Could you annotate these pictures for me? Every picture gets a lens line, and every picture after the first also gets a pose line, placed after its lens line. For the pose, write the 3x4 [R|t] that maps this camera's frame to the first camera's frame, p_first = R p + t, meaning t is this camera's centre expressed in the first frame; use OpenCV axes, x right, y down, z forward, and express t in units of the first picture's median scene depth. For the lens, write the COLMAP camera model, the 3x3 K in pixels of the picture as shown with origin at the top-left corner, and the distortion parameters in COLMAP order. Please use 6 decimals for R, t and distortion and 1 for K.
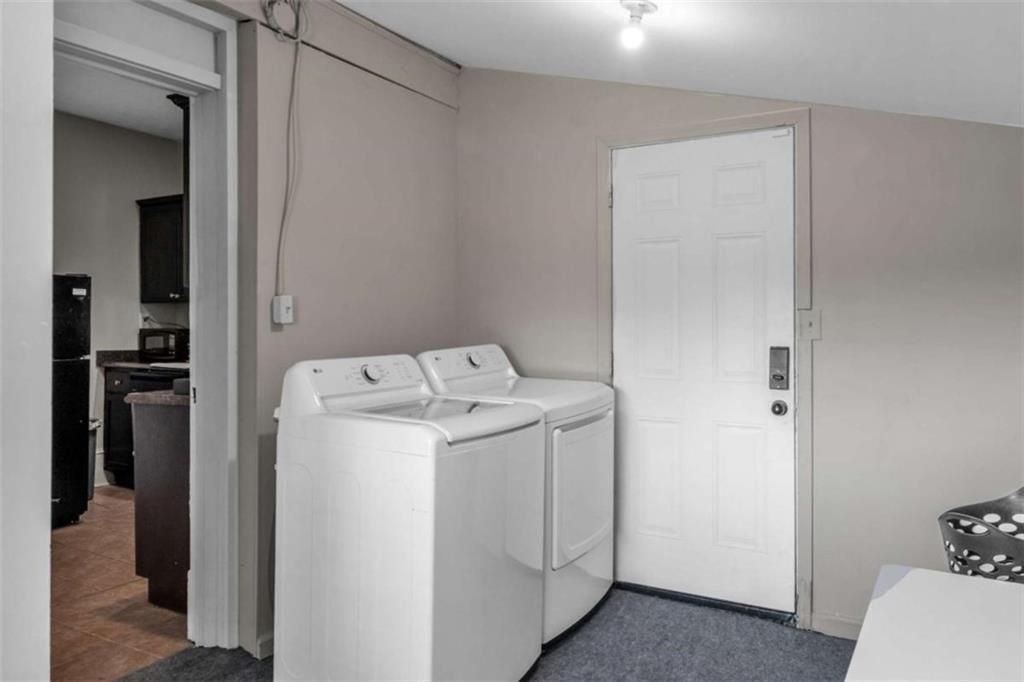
lens RADIAL K [[709.5, 0, 513.8], [0, 709.5, 312.0], [0, 0, 1]] dist [-0.007716, -0.003394]
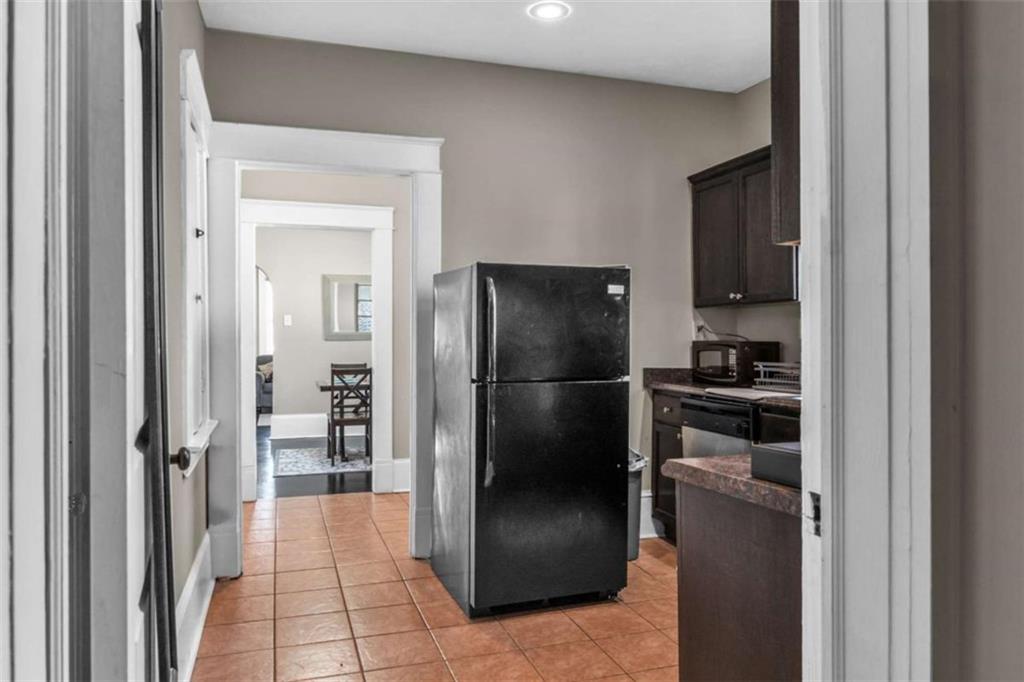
lens RADIAL K [[718.6, 0, 514.6], [0, 718.6, 355.1], [0, 0, 1]] dist [-0.007524, 0.000471]
pose [[0.742538, 0.013913, -0.669660, -0.155342], [0.012586, 0.999318, 0.034719, 0.009927], [0.669686, -0.034208, 0.741856, 0.302657]]
